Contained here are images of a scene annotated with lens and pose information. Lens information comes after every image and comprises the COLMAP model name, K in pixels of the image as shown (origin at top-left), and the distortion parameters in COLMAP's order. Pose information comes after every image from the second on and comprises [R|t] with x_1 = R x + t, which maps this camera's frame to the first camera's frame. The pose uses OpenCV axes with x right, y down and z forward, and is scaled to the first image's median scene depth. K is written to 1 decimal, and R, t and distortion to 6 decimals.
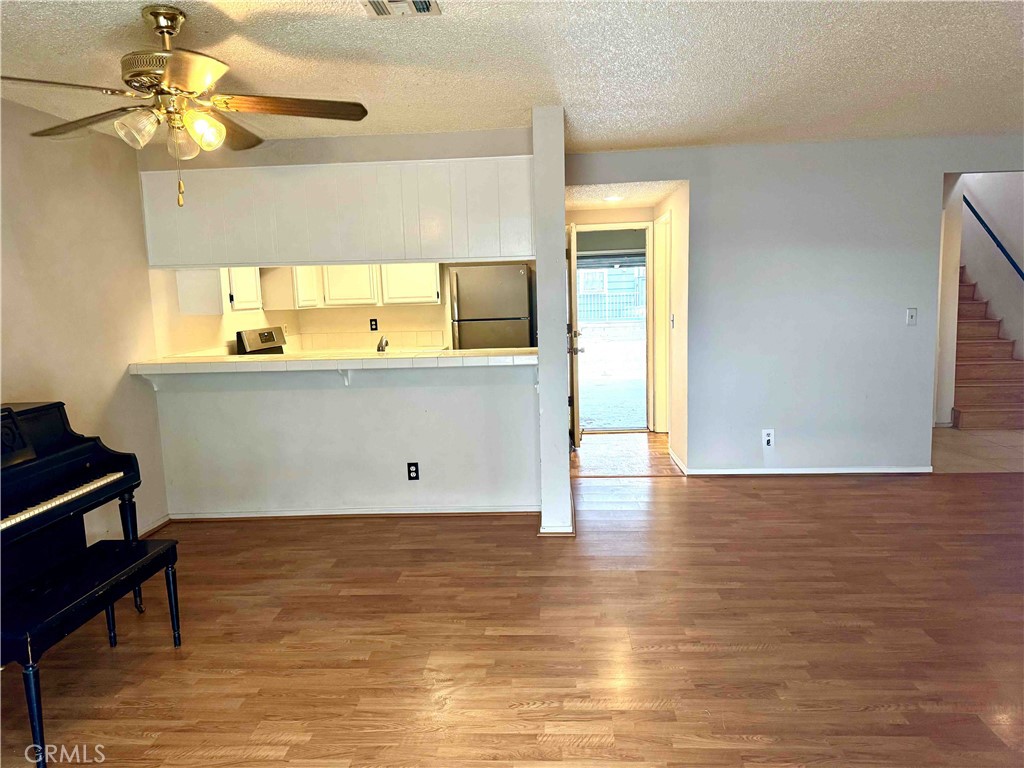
lens RADIAL K [[712.3, 0, 512.0], [0, 712.3, 384.0], [0, 0, 1]] dist [0.083138, -0.110326]
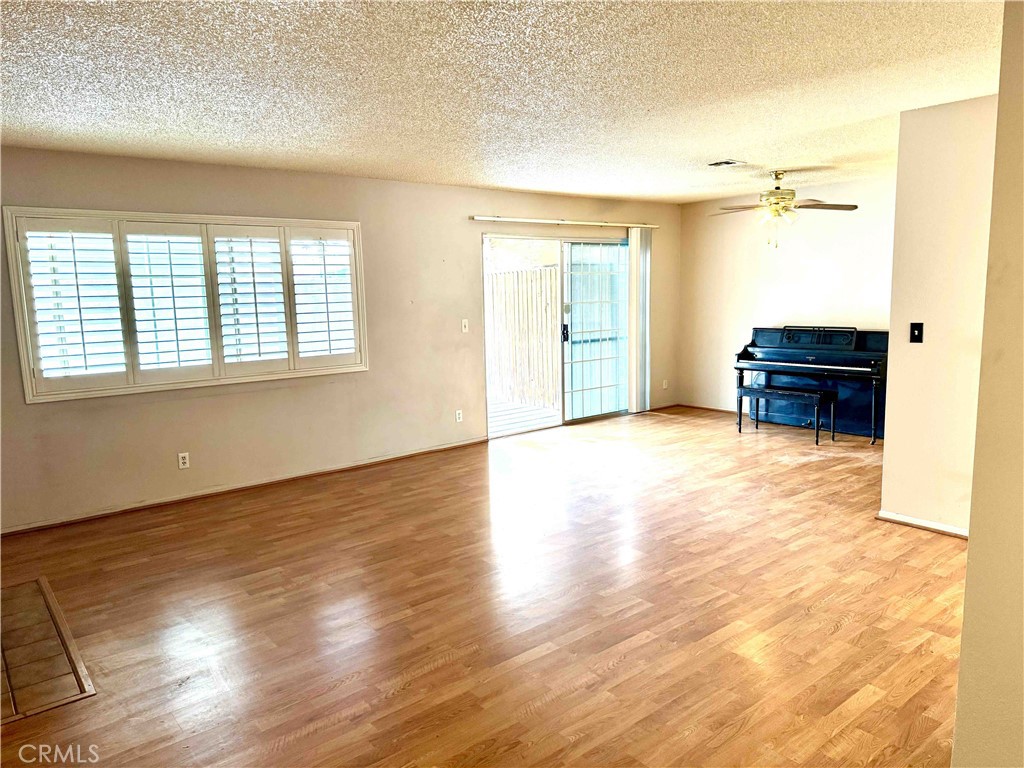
lens RADIAL K [[712.3, 0, 512.0], [0, 712.3, 384.0], [0, 0, 1]] dist [0.083138, -0.110326]
pose [[-0.733147, 0.136882, -0.666152, 1.285496], [-0.042367, 0.968439, 0.245625, -0.240644], [0.678749, 0.208302, -0.704208, 1.487289]]
